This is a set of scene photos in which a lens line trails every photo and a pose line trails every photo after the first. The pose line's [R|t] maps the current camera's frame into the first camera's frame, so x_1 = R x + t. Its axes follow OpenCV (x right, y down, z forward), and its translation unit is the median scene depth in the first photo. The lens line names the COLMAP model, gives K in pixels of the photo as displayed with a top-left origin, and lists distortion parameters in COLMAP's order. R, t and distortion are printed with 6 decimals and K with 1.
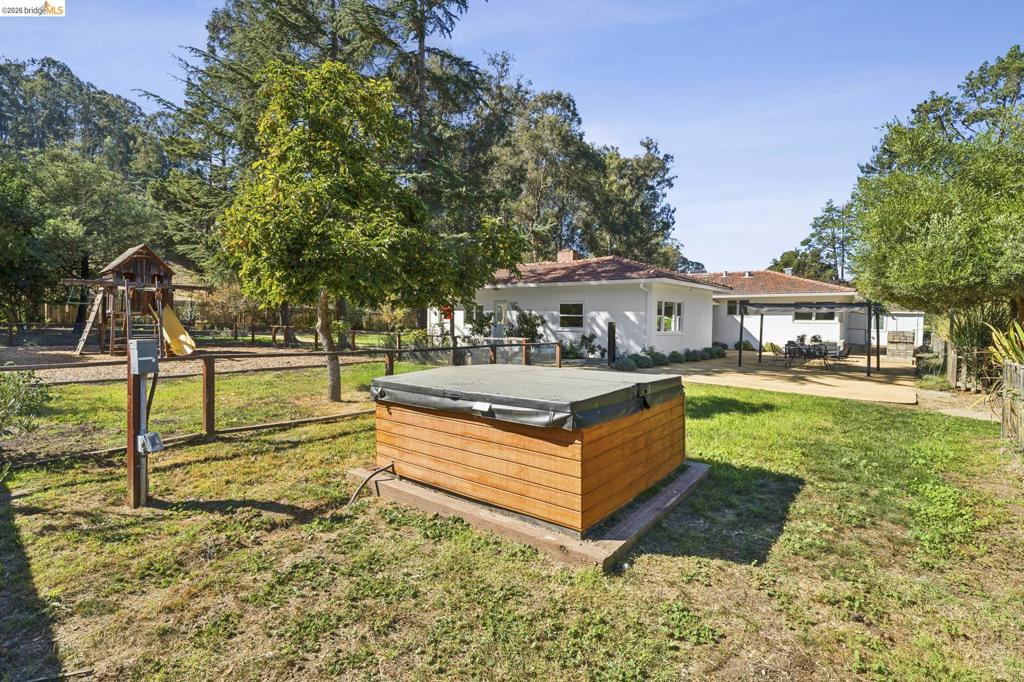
lens RADIAL K [[488.0, 0, 504.4], [0, 488.0, 324.9], [0, 0, 1]] dist [0.003864, 0.001002]
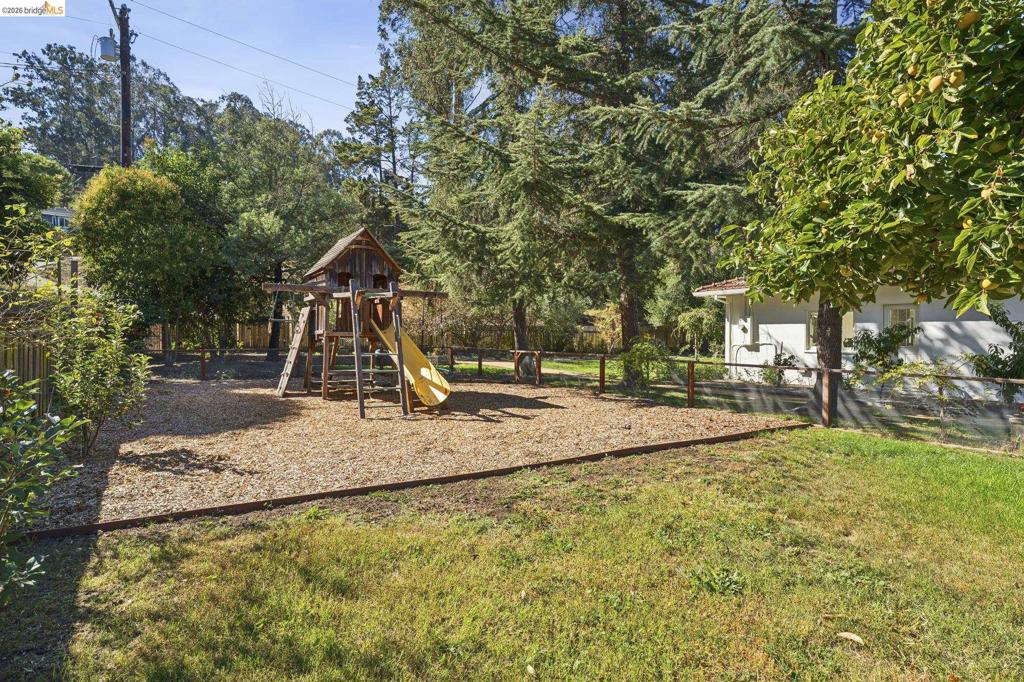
lens RADIAL K [[555.7, 0, 512.5], [0, 555.7, 341.1], [0, 0, 1]] dist [-0.004803, -0.000906]
pose [[0.959462, -0.008939, -0.281696, -0.272244], [0.008011, 0.999958, -0.004446, -0.007816], [0.281724, 0.002009, 0.959493, 0.277123]]
